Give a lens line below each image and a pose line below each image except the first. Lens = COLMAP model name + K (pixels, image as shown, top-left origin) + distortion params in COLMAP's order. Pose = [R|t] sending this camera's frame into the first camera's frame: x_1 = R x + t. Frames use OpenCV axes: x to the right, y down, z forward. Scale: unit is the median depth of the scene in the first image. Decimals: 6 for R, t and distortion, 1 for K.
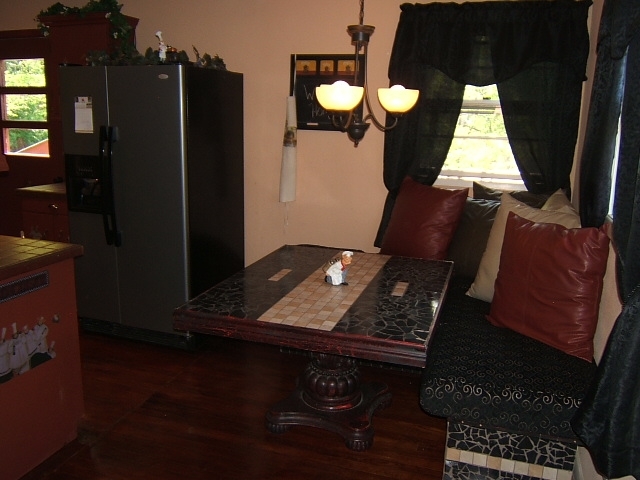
lens RADIAL K [[562.1, 0, 320.0], [0, 562.1, 240.0], [0, 0, 1]] dist [-0.052911, 0.003063]
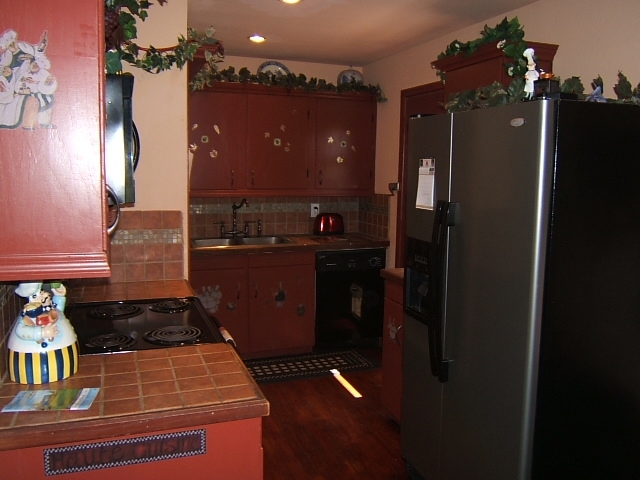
lens RADIAL K [[562.1, 0, 320.0], [0, 562.1, 240.0], [0, 0, 1]] dist [-0.052911, 0.003063]
pose [[0.625841, 0.082797, -0.775543, 0.047015], [-0.167485, 0.985419, -0.029953, -0.112614], [0.761755, 0.148638, 0.630583, 0.463754]]
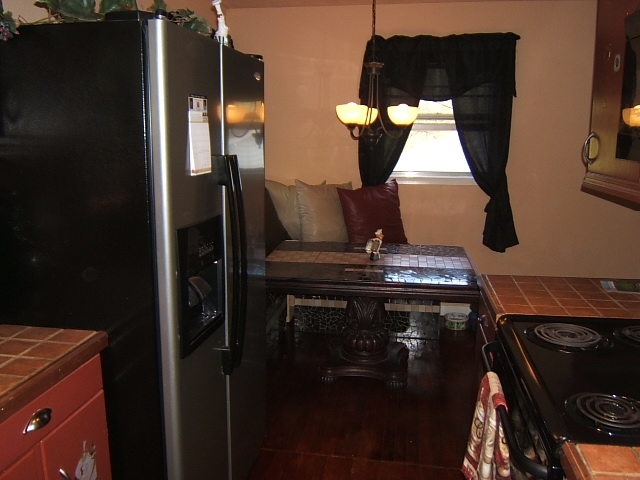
lens RADIAL K [[562.1, 0, 320.0], [0, 562.1, 240.0], [0, 0, 1]] dist [-0.052911, 0.003063]
pose [[-0.168133, -0.217374, 0.961499, -0.919905], [0.205402, 0.946249, 0.249844, -0.241280], [-0.964127, 0.239501, -0.114446, 0.983317]]
